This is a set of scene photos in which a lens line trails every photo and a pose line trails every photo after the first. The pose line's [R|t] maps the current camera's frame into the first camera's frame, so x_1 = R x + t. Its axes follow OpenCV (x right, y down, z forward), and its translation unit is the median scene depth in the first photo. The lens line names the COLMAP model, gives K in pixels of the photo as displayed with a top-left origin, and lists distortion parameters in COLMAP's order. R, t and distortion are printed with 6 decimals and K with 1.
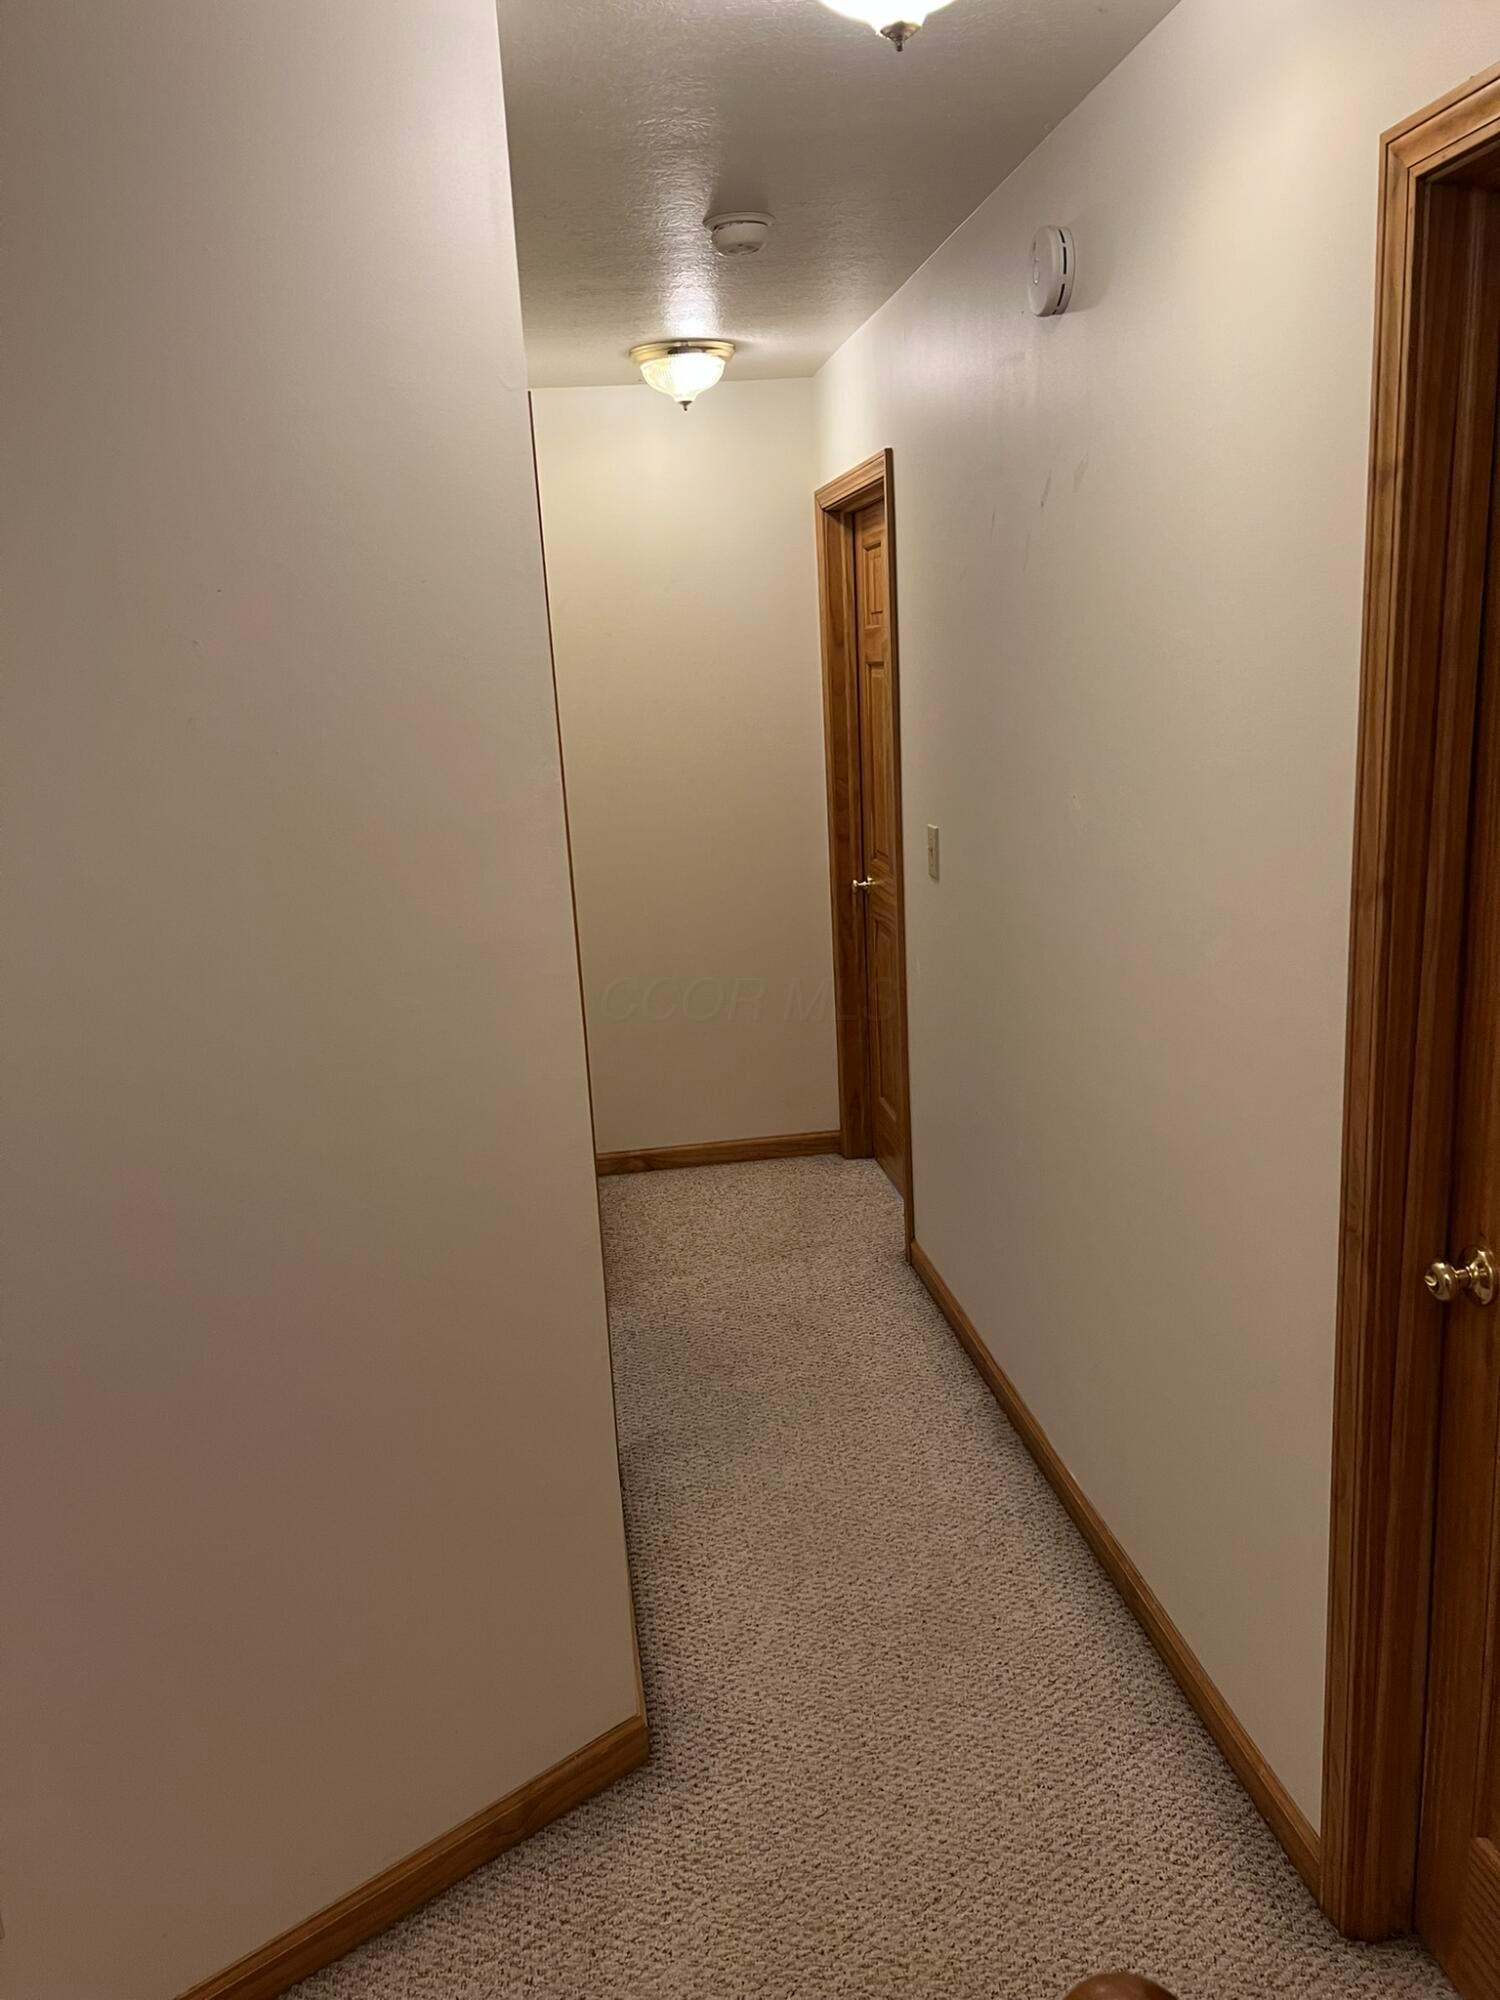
lens RADIAL K [[1505.0, 0, 750.0], [0, 1505.0, 1000.0], [0, 0, 1]] dist [0.083280, -0.109517]
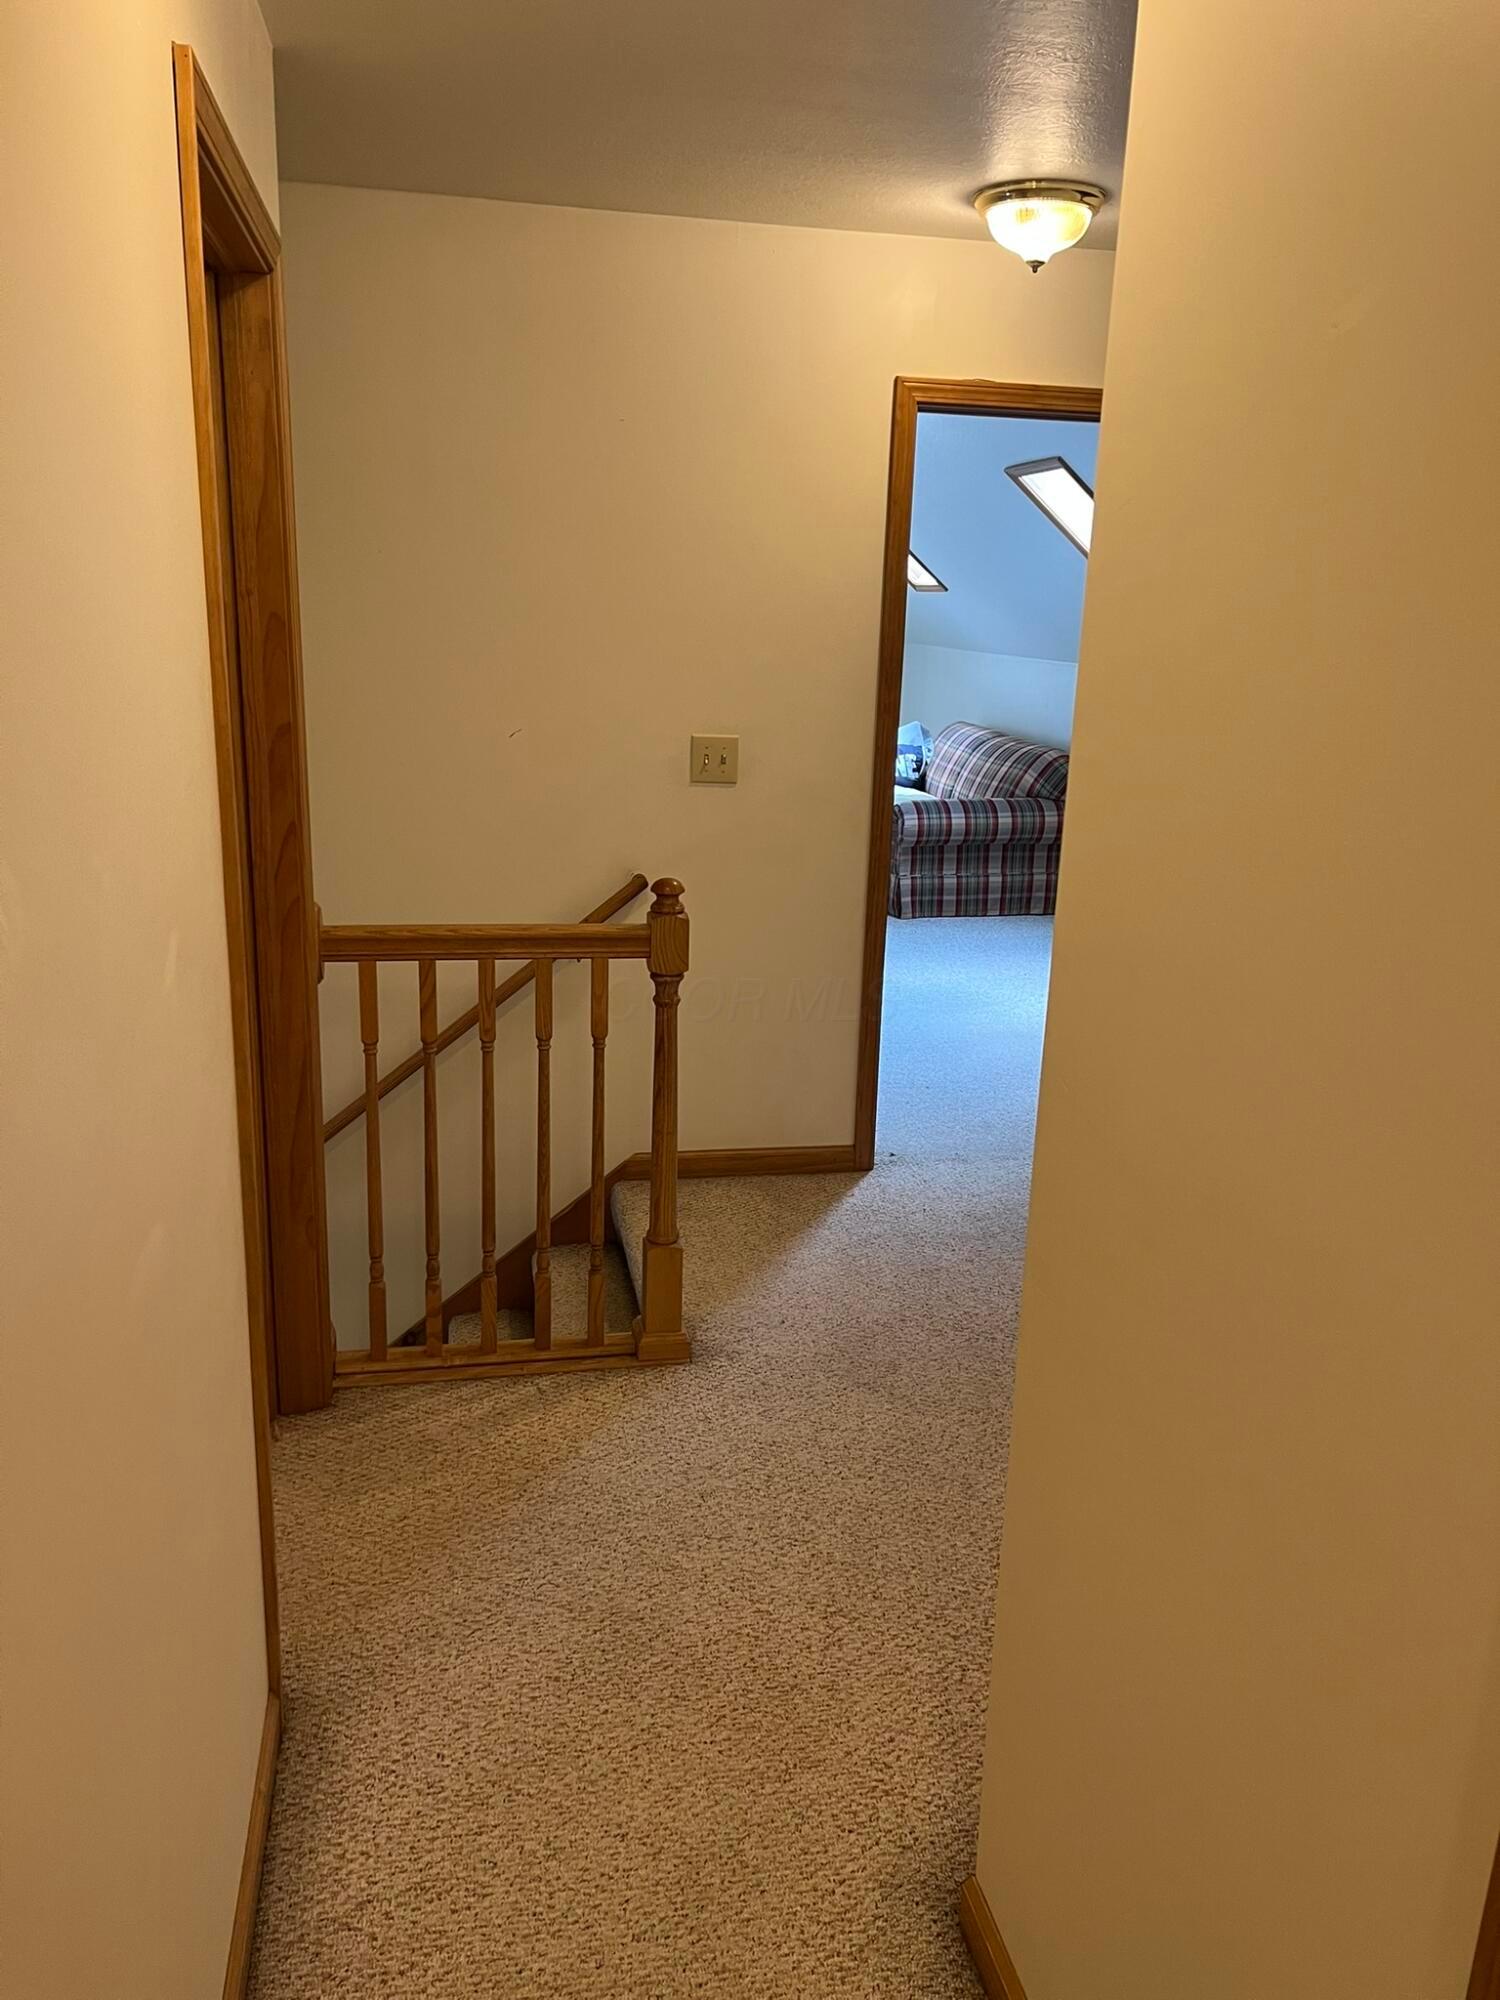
lens RADIAL K [[1505.0, 0, 750.0], [0, 1505.0, 1000.0], [0, 0, 1]] dist [0.083280, -0.109517]
pose [[-0.998601, 0.030490, -0.043200, 0.069739], [0.006748, 0.883814, 0.467790, -0.338489], [0.052443, 0.466844, -0.882783, 1.610541]]
